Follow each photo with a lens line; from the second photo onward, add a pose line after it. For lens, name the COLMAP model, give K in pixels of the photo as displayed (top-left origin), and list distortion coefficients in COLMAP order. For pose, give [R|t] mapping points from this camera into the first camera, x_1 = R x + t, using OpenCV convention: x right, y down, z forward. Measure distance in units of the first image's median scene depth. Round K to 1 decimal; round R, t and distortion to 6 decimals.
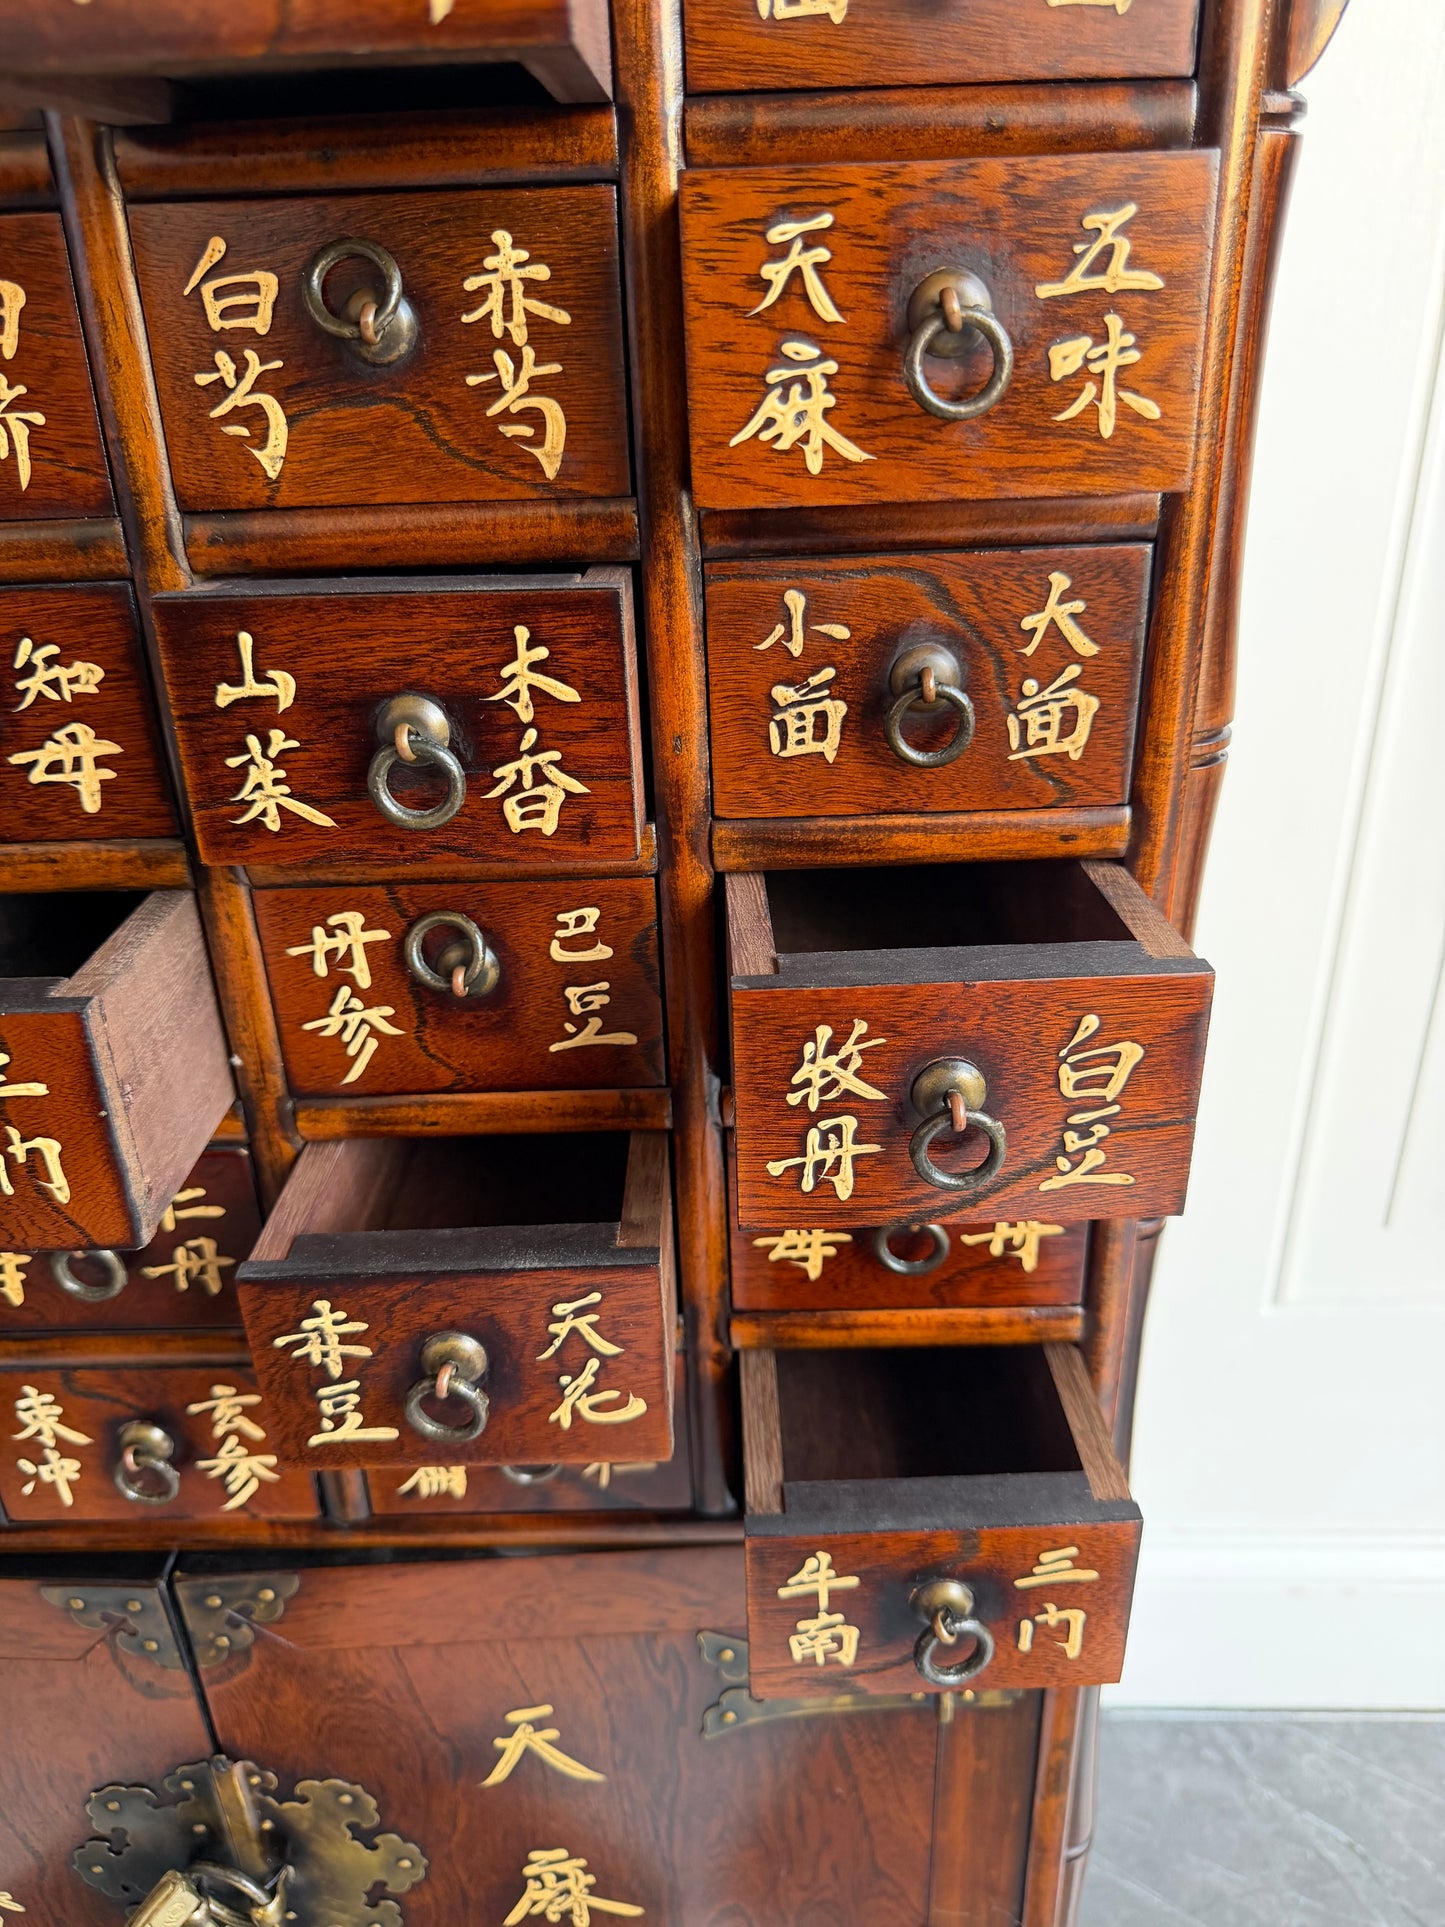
lens RADIAL K [[1377.1, 0, 722.5], [0, 1377.1, 963.5], [0, 0, 1]] dist [0.037399, -0.088118]
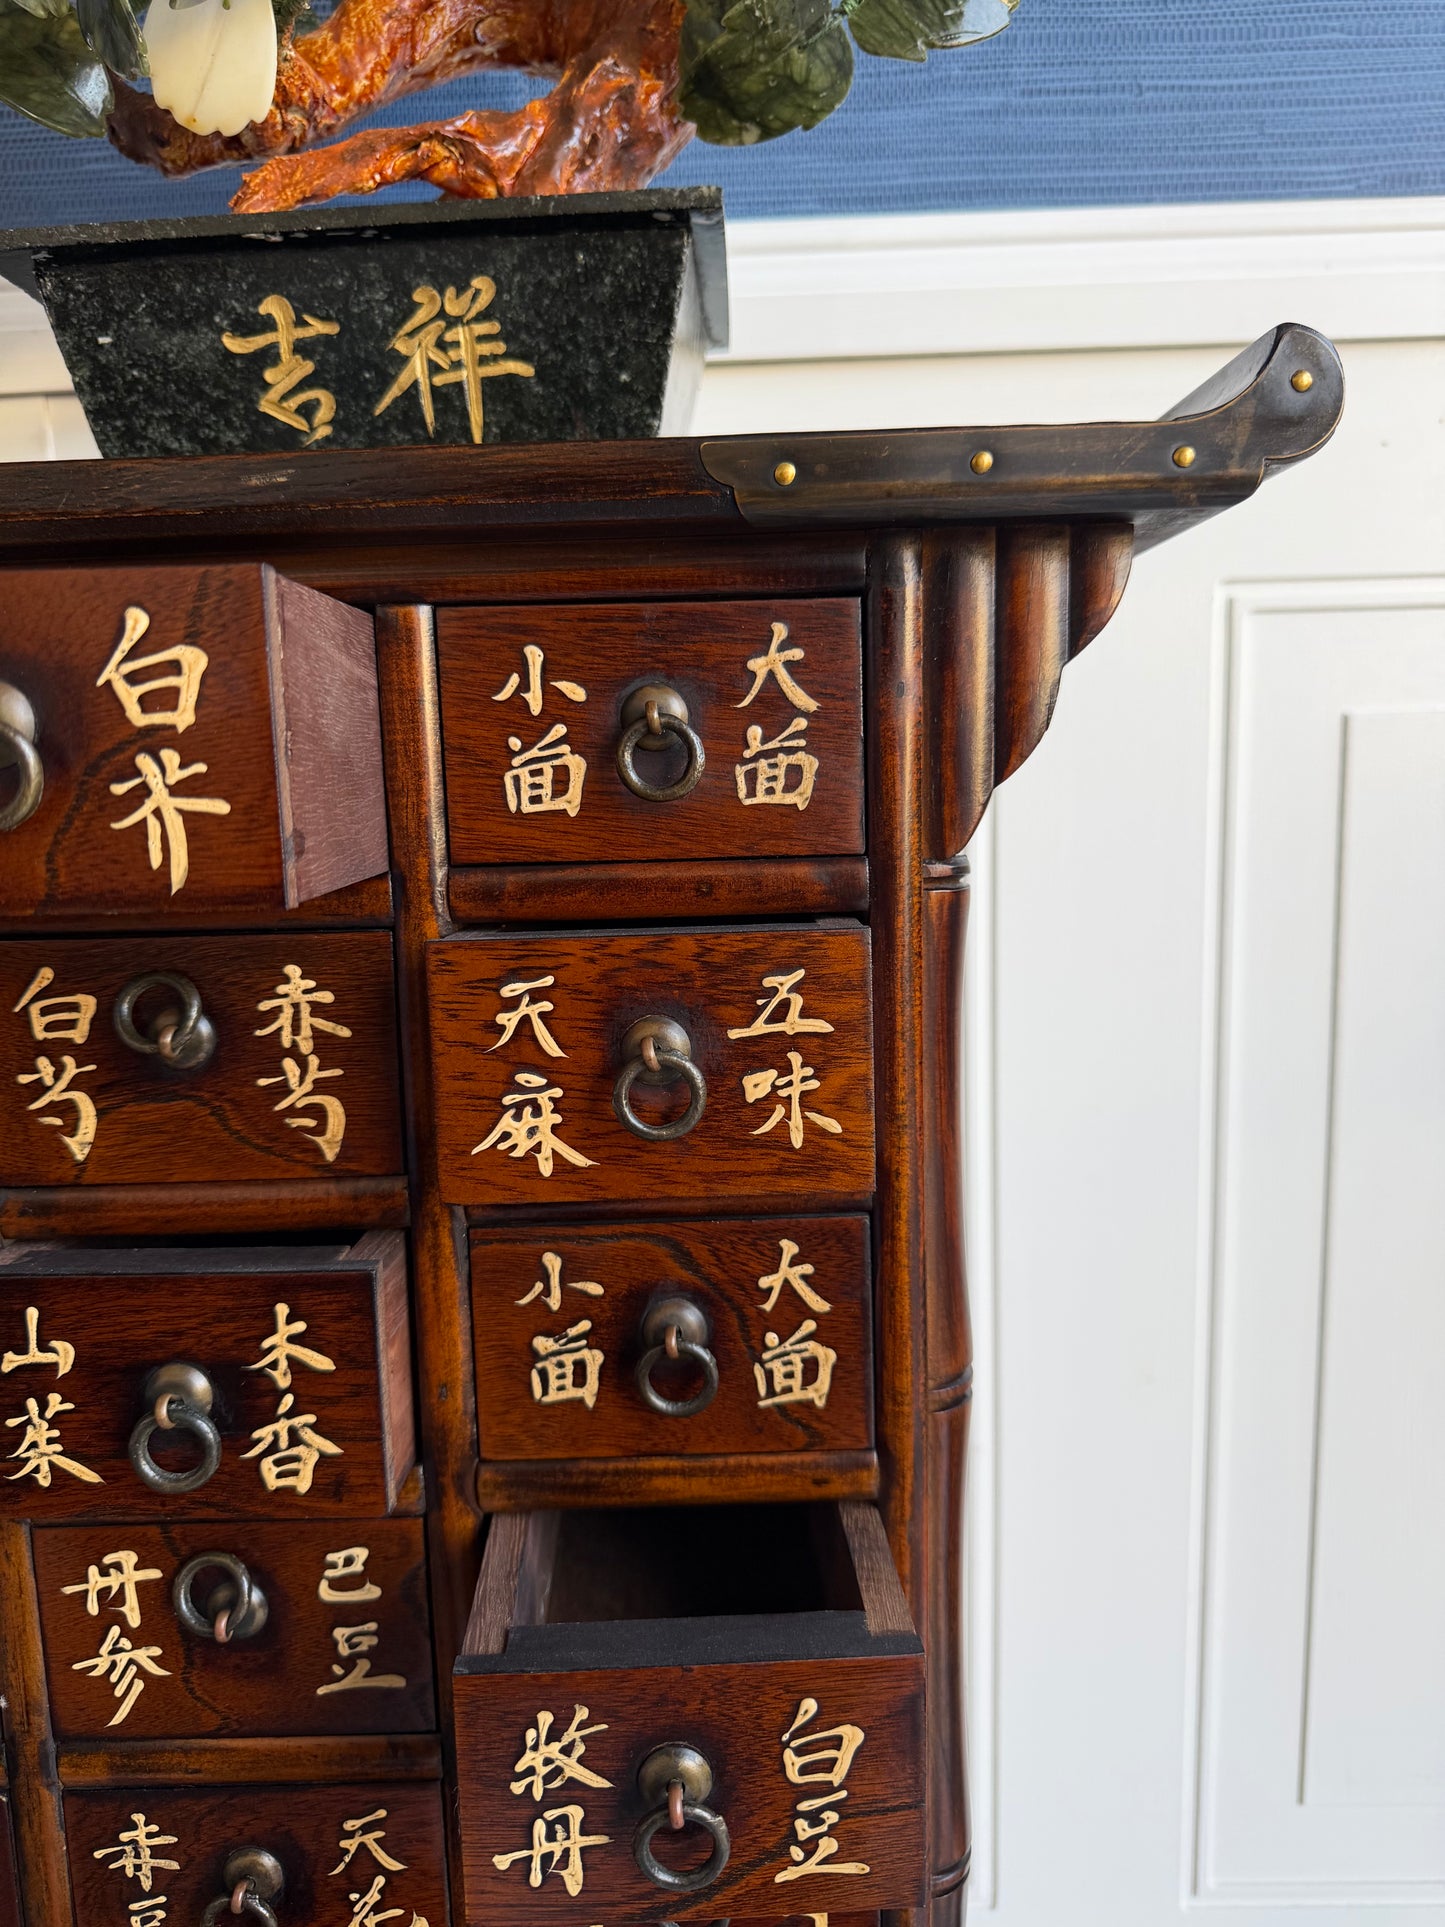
lens RADIAL K [[1377.1, 0, 722.5], [0, 1377.1, 963.5], [0, 0, 1]] dist [0.037399, -0.088118]
pose [[0.999901, 0.003964, 0.013503, 0.178723], [0.000357, 0.952068, -0.305886, -0.158580], [-0.014068, 0.305861, 0.951972, -0.124272]]
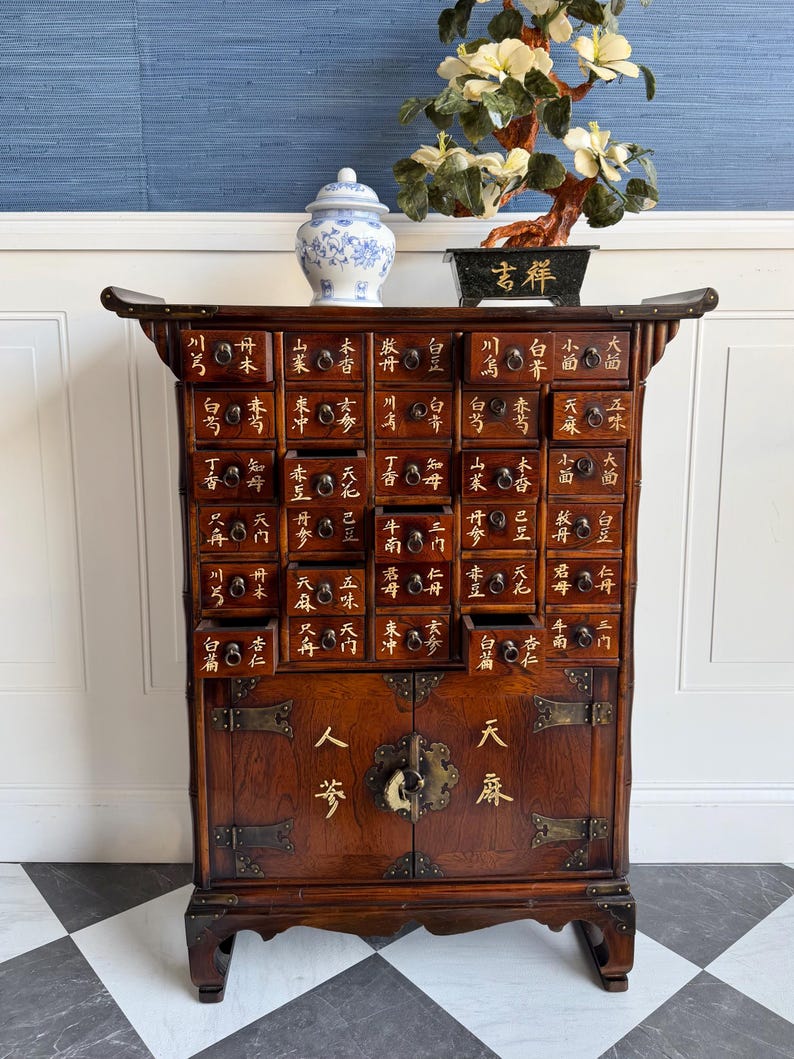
lens RADIAL K [[853.1, 0, 396.5], [0, 853.1, 477.9], [0, 0, 1]] dist [0.074864, -0.142247]
pose [[0.999275, 0.025517, 0.028245, -0.780192], [-0.016360, 0.957909, -0.286607, 0.901440], [-0.034369, 0.285937, 0.957632, -2.476107]]
